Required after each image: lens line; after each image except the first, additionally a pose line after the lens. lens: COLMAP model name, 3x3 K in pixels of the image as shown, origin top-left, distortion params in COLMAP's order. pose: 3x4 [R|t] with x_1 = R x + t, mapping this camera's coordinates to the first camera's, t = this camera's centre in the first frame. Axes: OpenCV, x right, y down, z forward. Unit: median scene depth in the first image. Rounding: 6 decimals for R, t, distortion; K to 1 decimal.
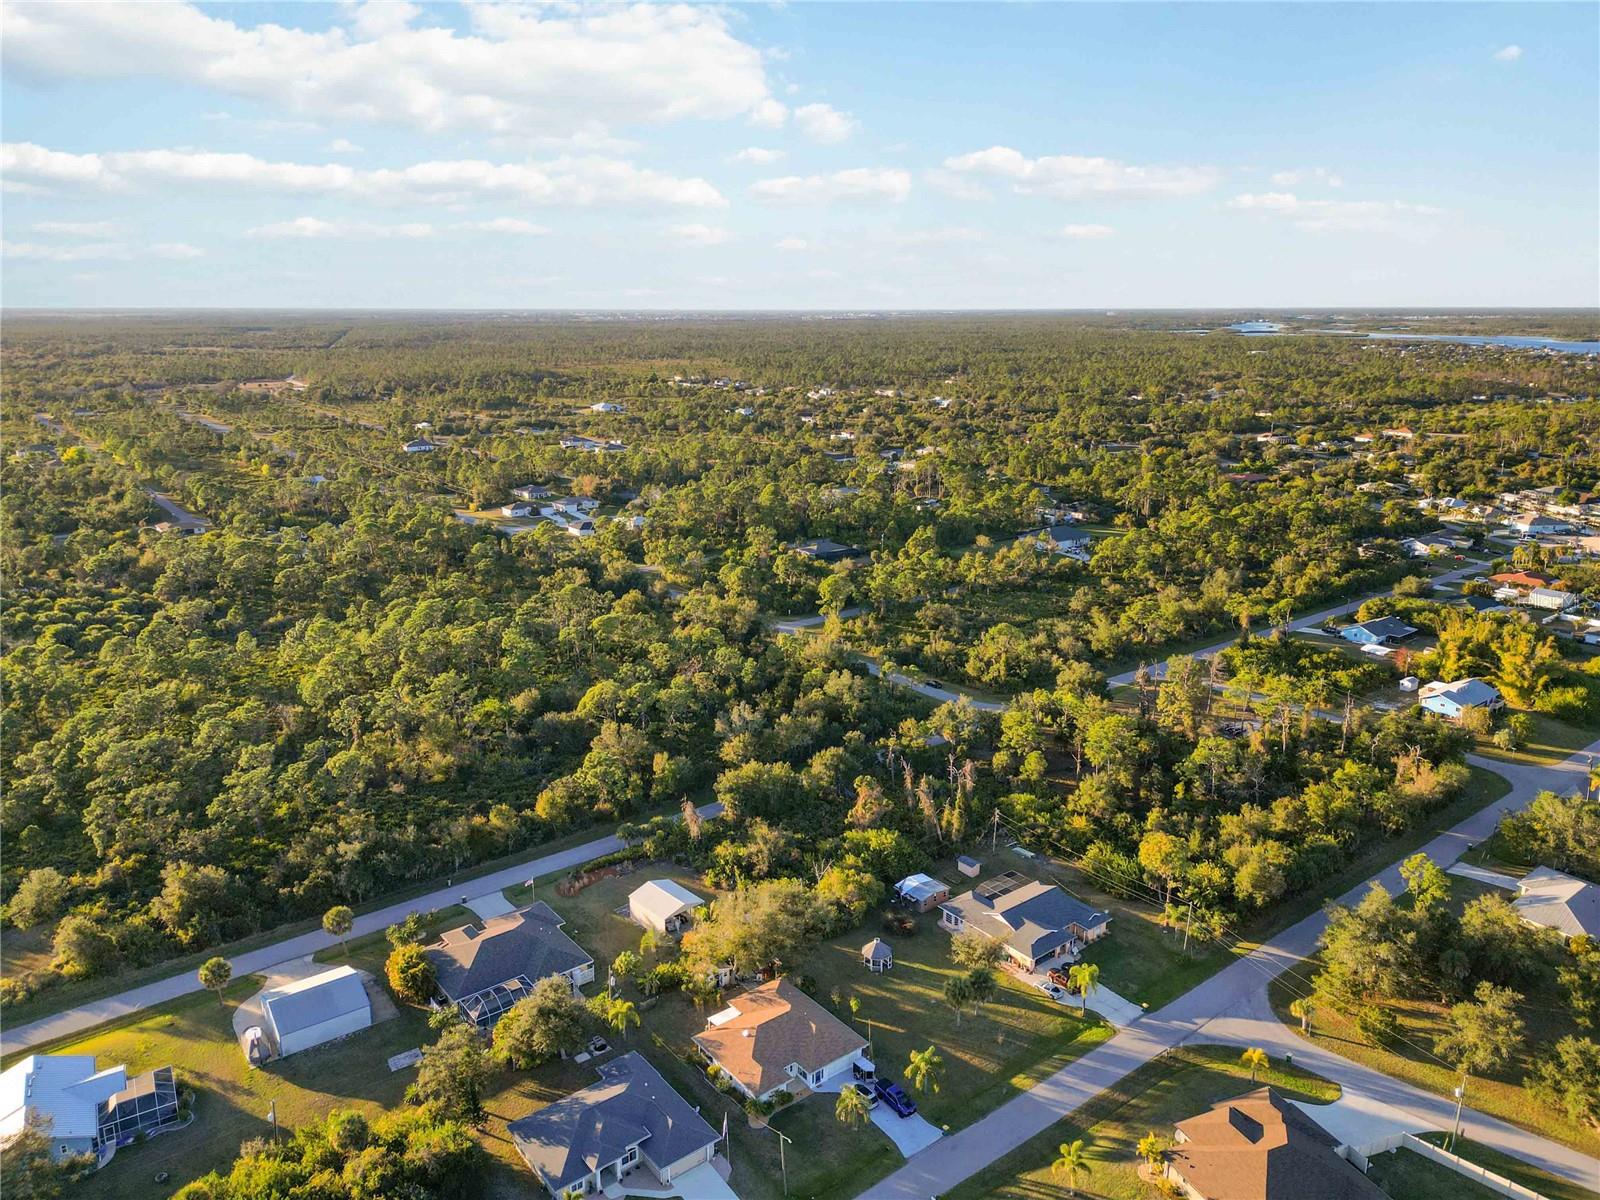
lens RADIAL K [[1113.5, 0, 800.0], [0, 1113.5, 600.0], [0, 0, 1]] dist [0.092931, -0.105862]
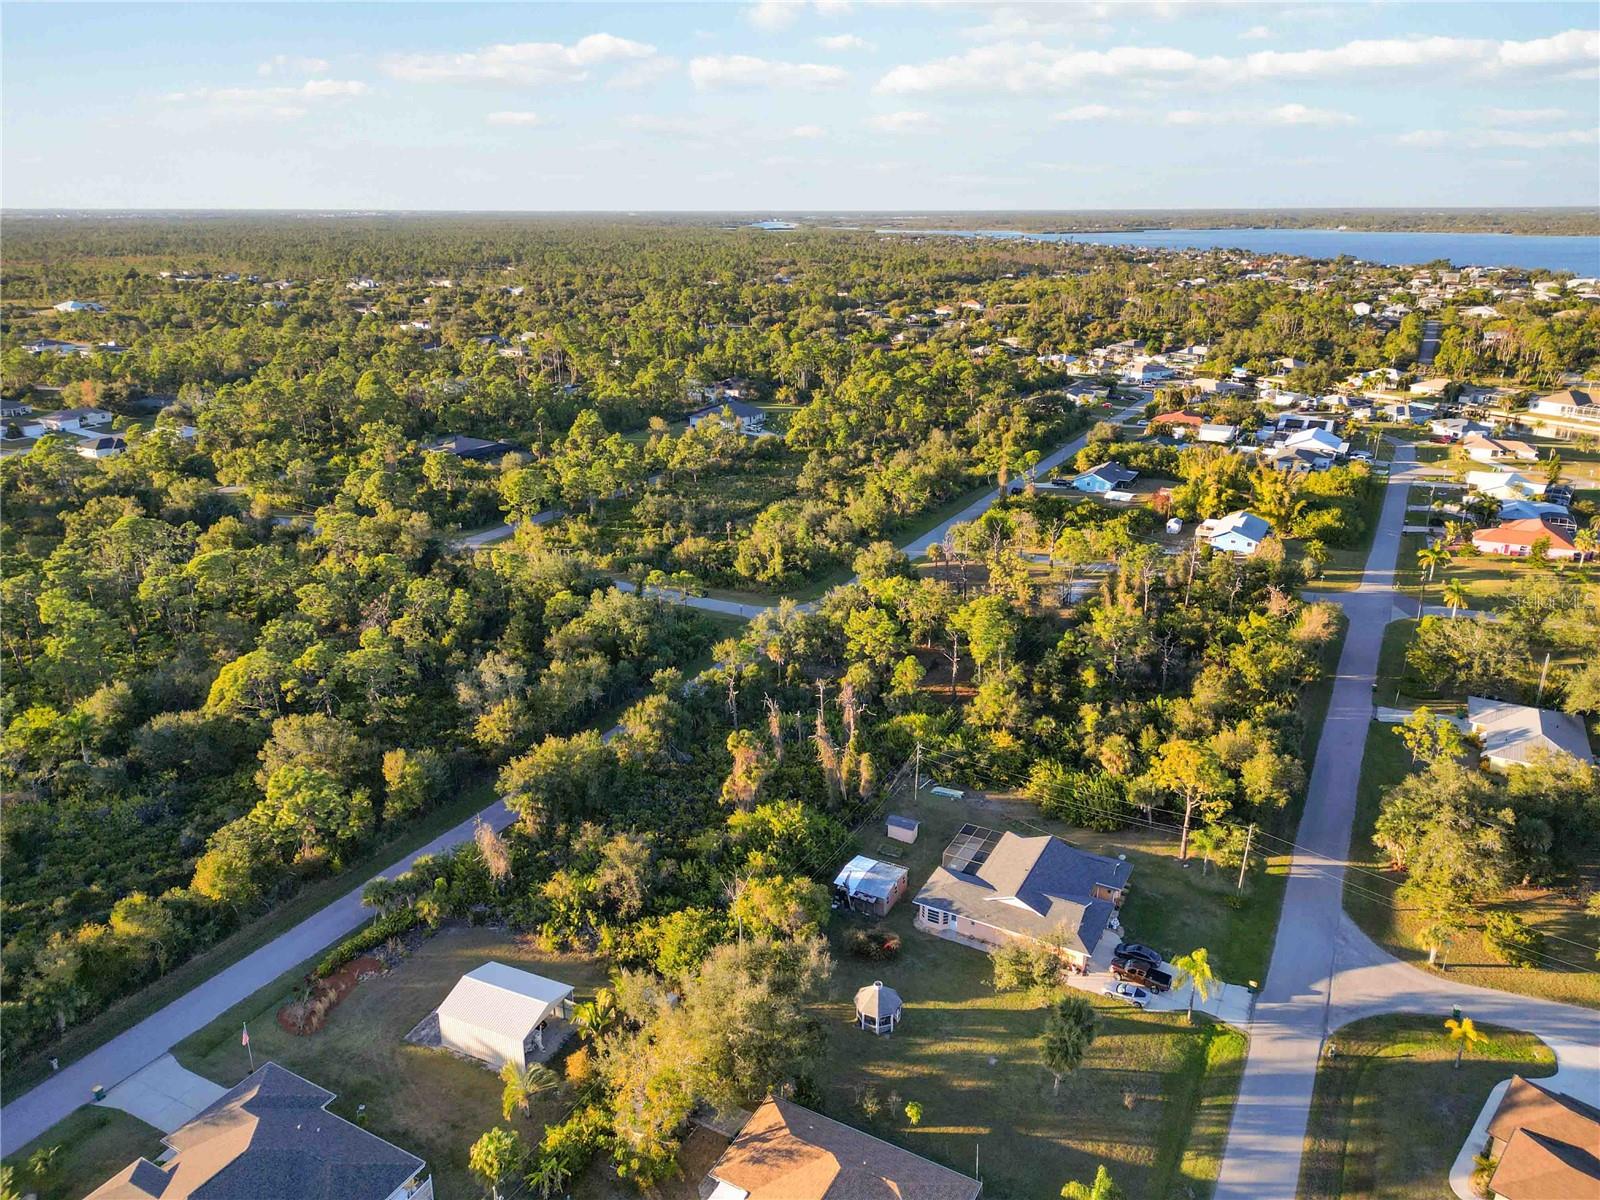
lens RADIAL K [[1113.5, 0, 800.0], [0, 1113.5, 600.0], [0, 0, 1]] dist [0.092931, -0.105862]
pose [[0.920419, -0.132367, 0.367842, -0.120596], [0.102453, 0.989720, 0.099788, 0.011592], [-0.377269, -0.054160, 0.924519, 0.293565]]
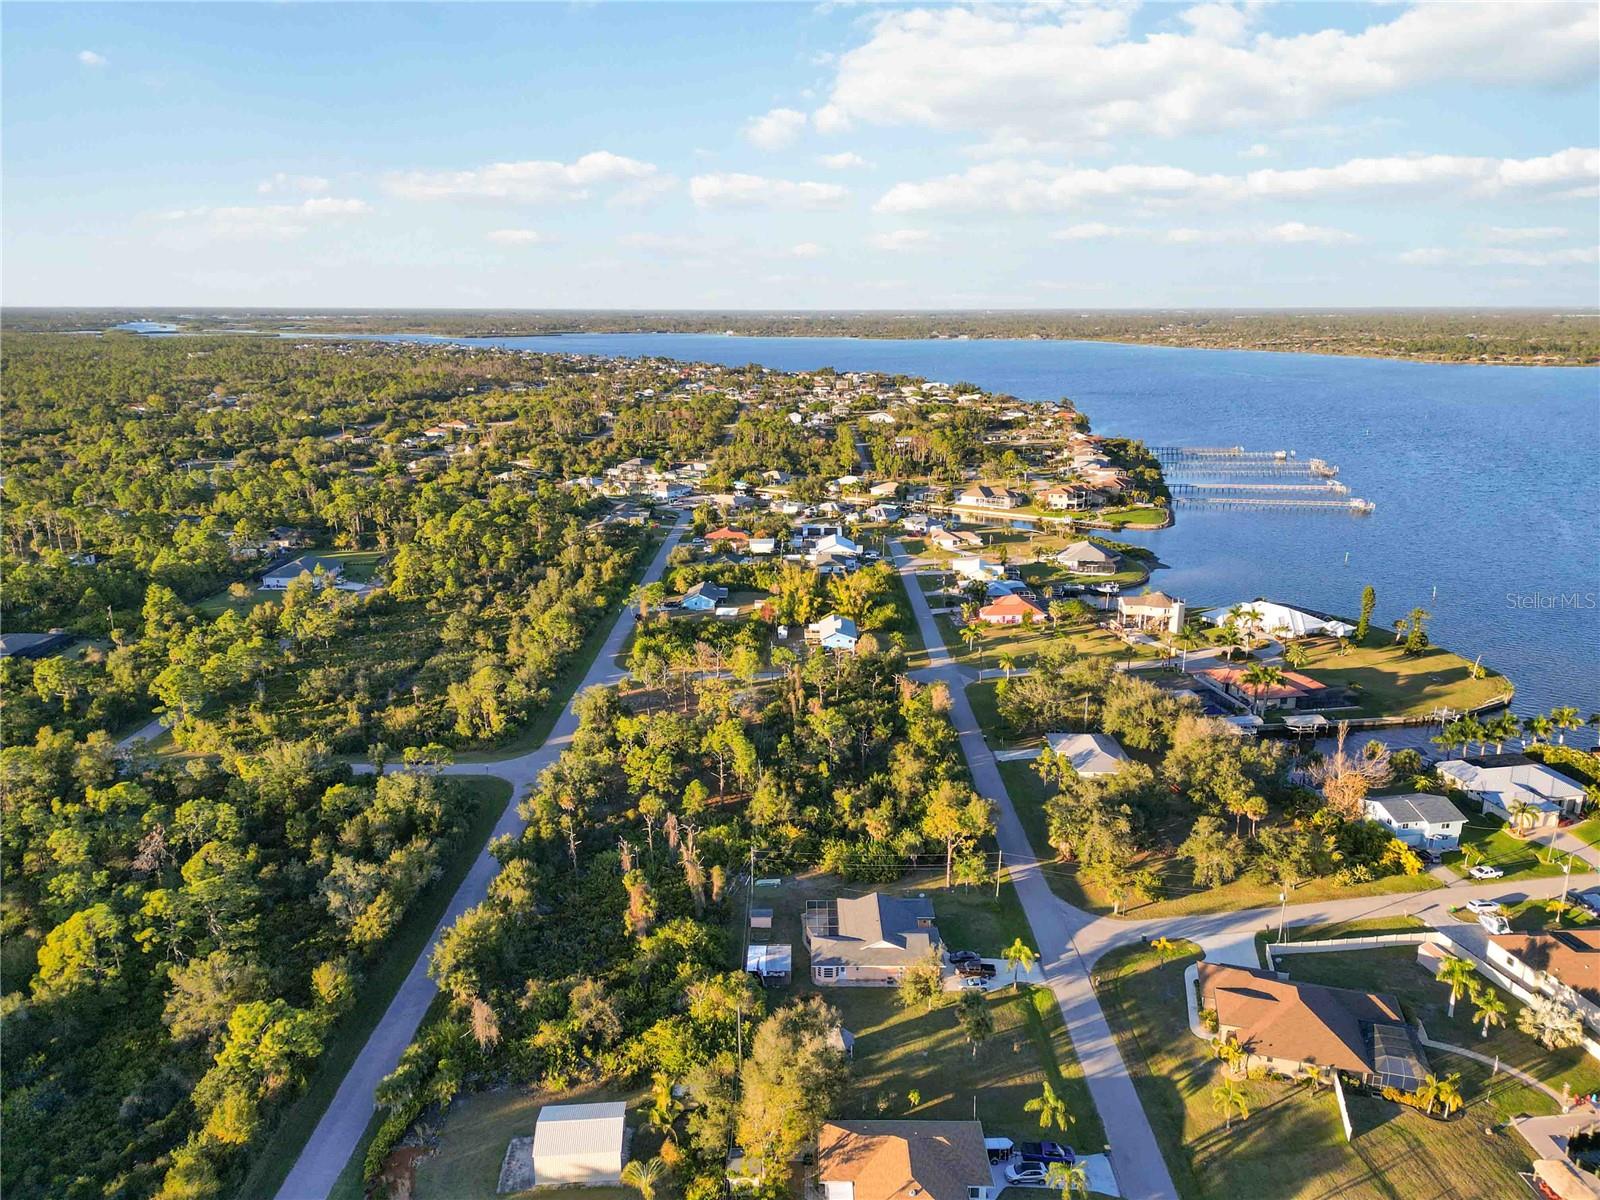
lens RADIAL K [[1113.5, 0, 800.0], [0, 1113.5, 600.0], [0, 0, 1]] dist [0.092931, -0.105862]
pose [[0.623492, -0.201163, 0.755507, -0.367320], [0.200785, 0.975121, 0.093937, -0.073754], [-0.755608, 0.093125, 0.648371, 0.284480]]
